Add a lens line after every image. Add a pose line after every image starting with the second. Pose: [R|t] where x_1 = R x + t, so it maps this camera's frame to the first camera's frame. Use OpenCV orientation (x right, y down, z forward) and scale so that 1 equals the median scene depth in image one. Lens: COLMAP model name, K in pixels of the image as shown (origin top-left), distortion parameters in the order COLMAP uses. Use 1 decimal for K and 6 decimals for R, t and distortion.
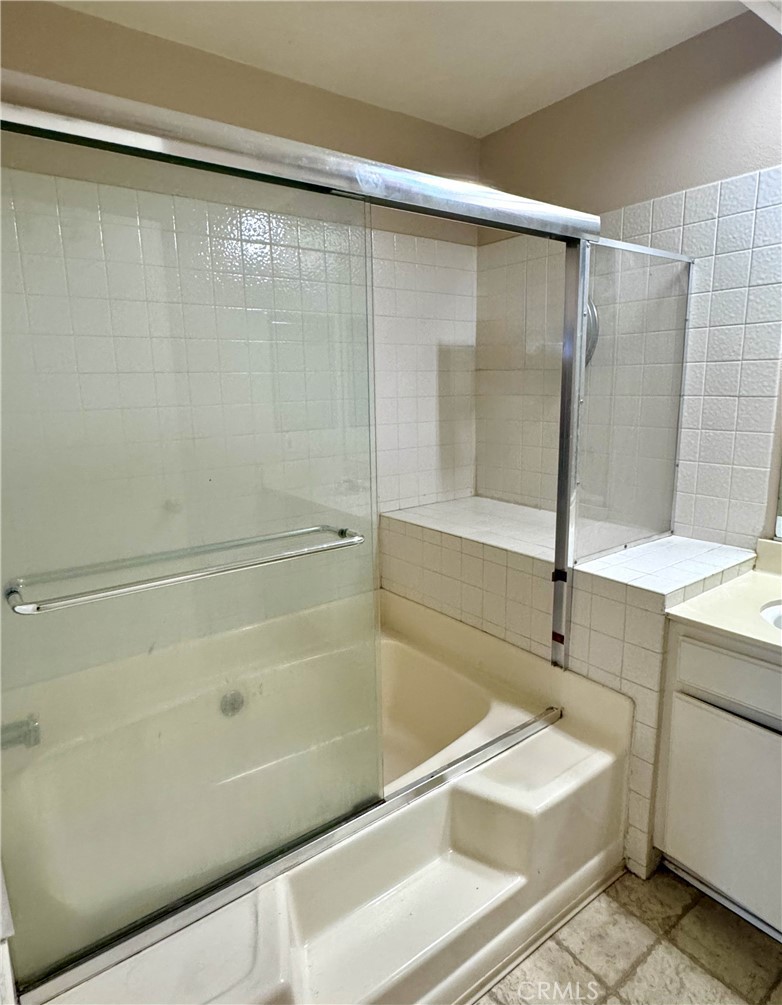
lens RADIAL K [[590.1, 0, 391.0], [0, 590.1, 502.5], [0, 0, 1]] dist [-0.001641, -0.003535]
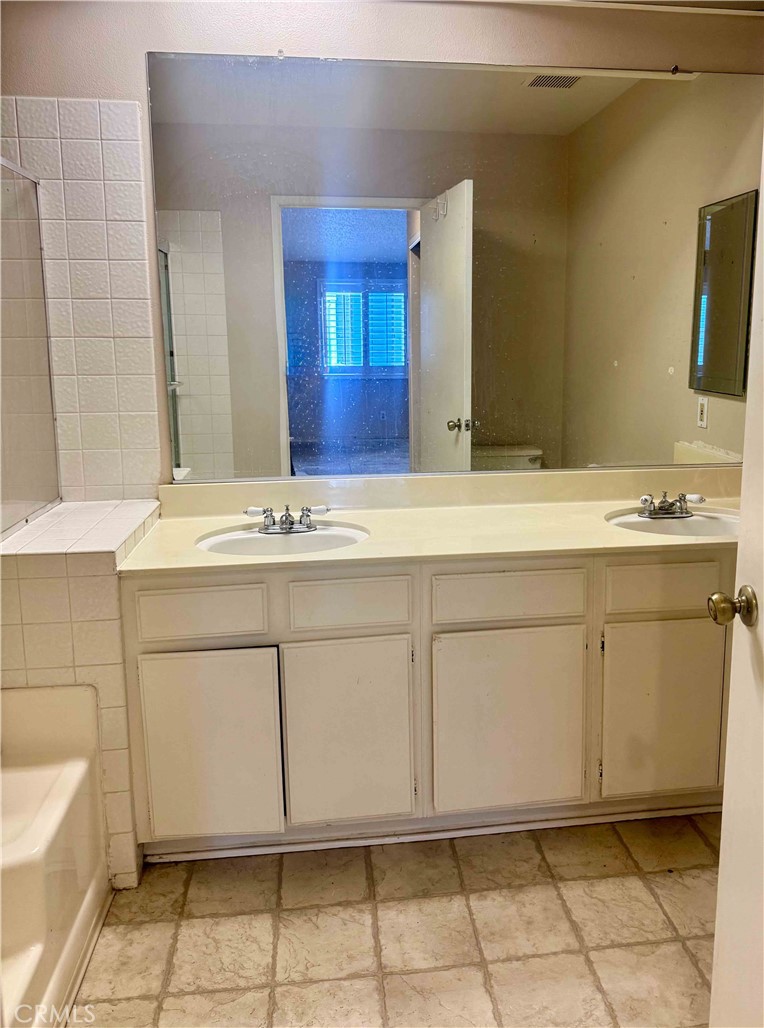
lens RADIAL K [[917.0, 0, 382.0], [0, 917.0, 514.0], [0, 0, 1]] dist [-0.010301, -0.010109]
pose [[0.480593, -0.132834, 0.866825, -0.507301], [0.164982, 0.984506, 0.059397, 0.079717], [-0.861285, 0.114465, 0.495062, -0.045458]]
